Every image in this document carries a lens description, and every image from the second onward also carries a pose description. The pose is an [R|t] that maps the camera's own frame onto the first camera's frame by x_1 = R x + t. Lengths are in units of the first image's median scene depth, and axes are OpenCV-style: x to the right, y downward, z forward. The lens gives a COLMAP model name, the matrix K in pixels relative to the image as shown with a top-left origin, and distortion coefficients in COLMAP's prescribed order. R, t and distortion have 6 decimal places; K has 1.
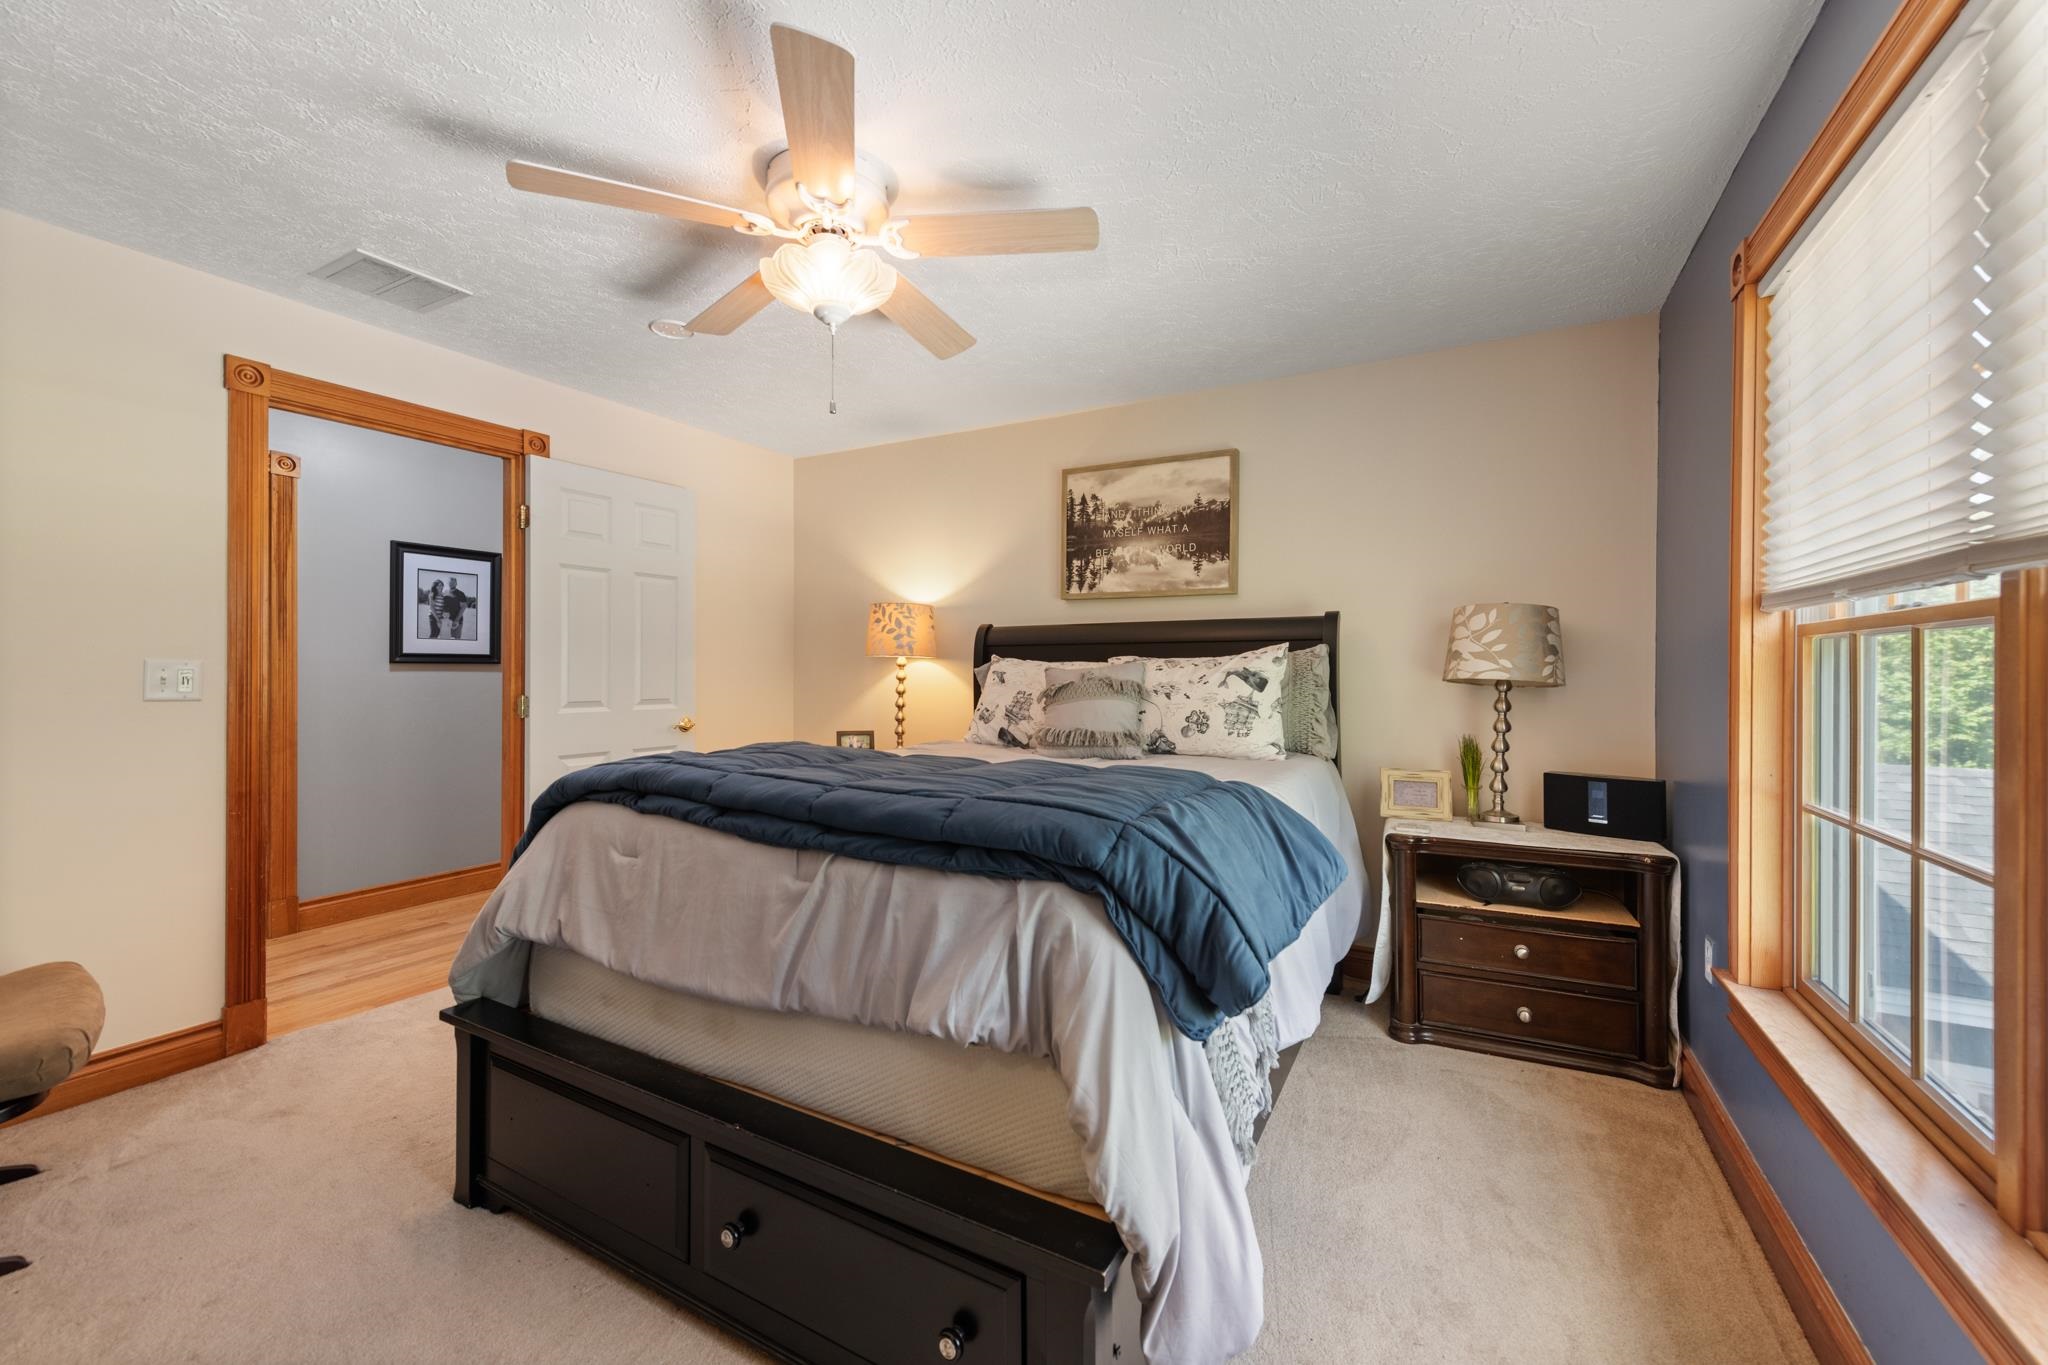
lens RADIAL K [[798.1, 0, 1030.3], [0, 798.1, 669.8], [0, 0, 1]] dist [0.007607, -0.000368]
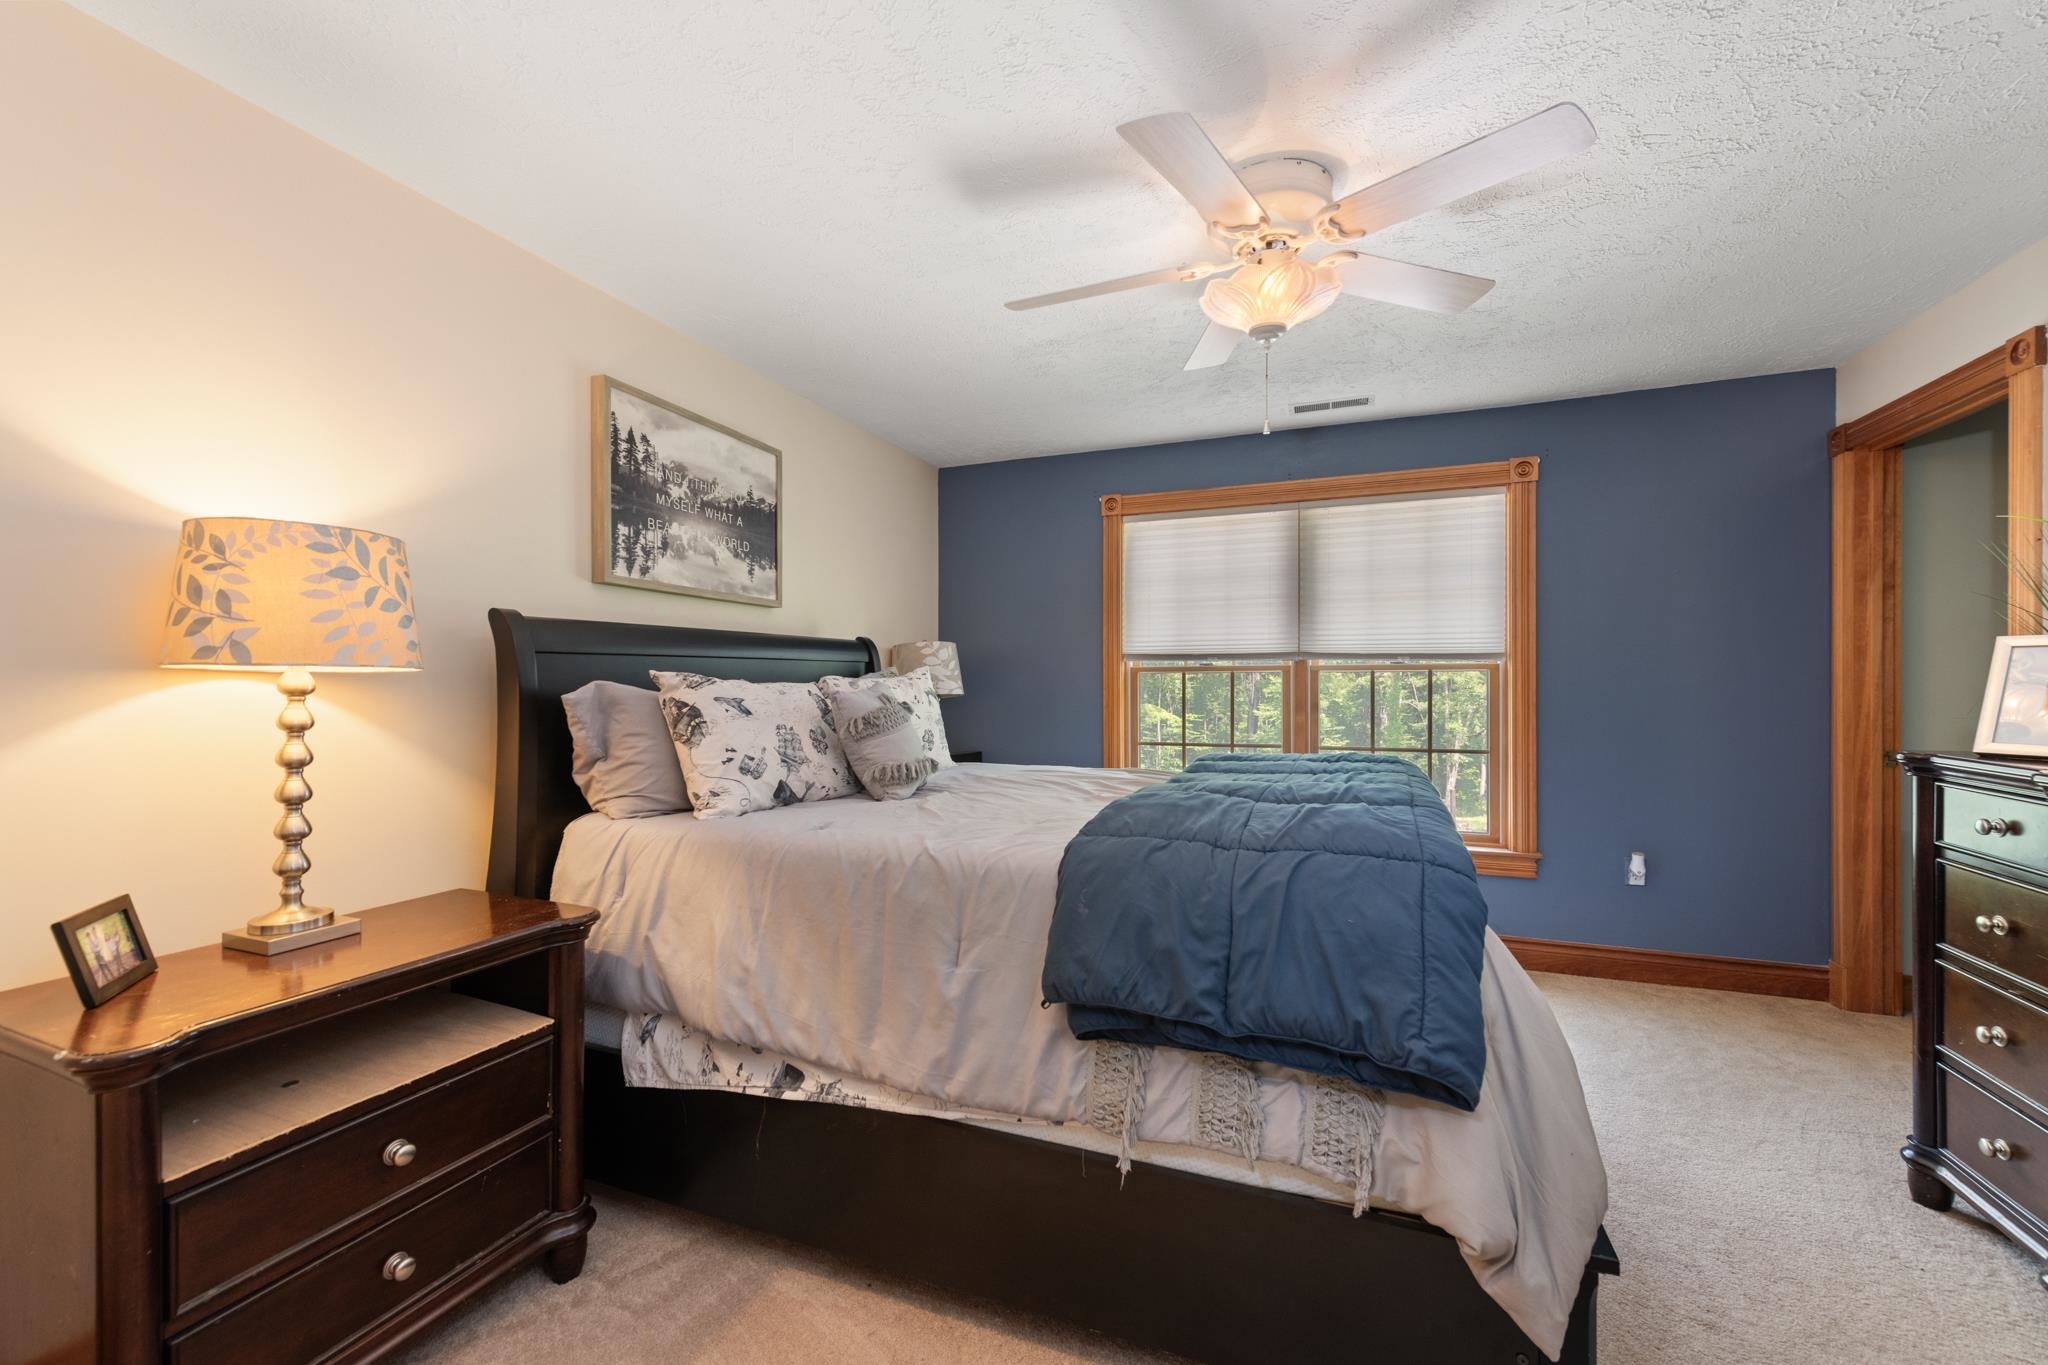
lens RADIAL K [[798.1, 0, 1031.8], [0, 798.1, 682.8], [0, 0, 1]] dist [0.007607, -0.000368]
pose [[-0.127638, -0.003131, 0.991816, -0.646049], [0.004768, 0.999982, 0.003770, -0.010321], [-0.991809, 0.005210, -0.127620, 0.772423]]
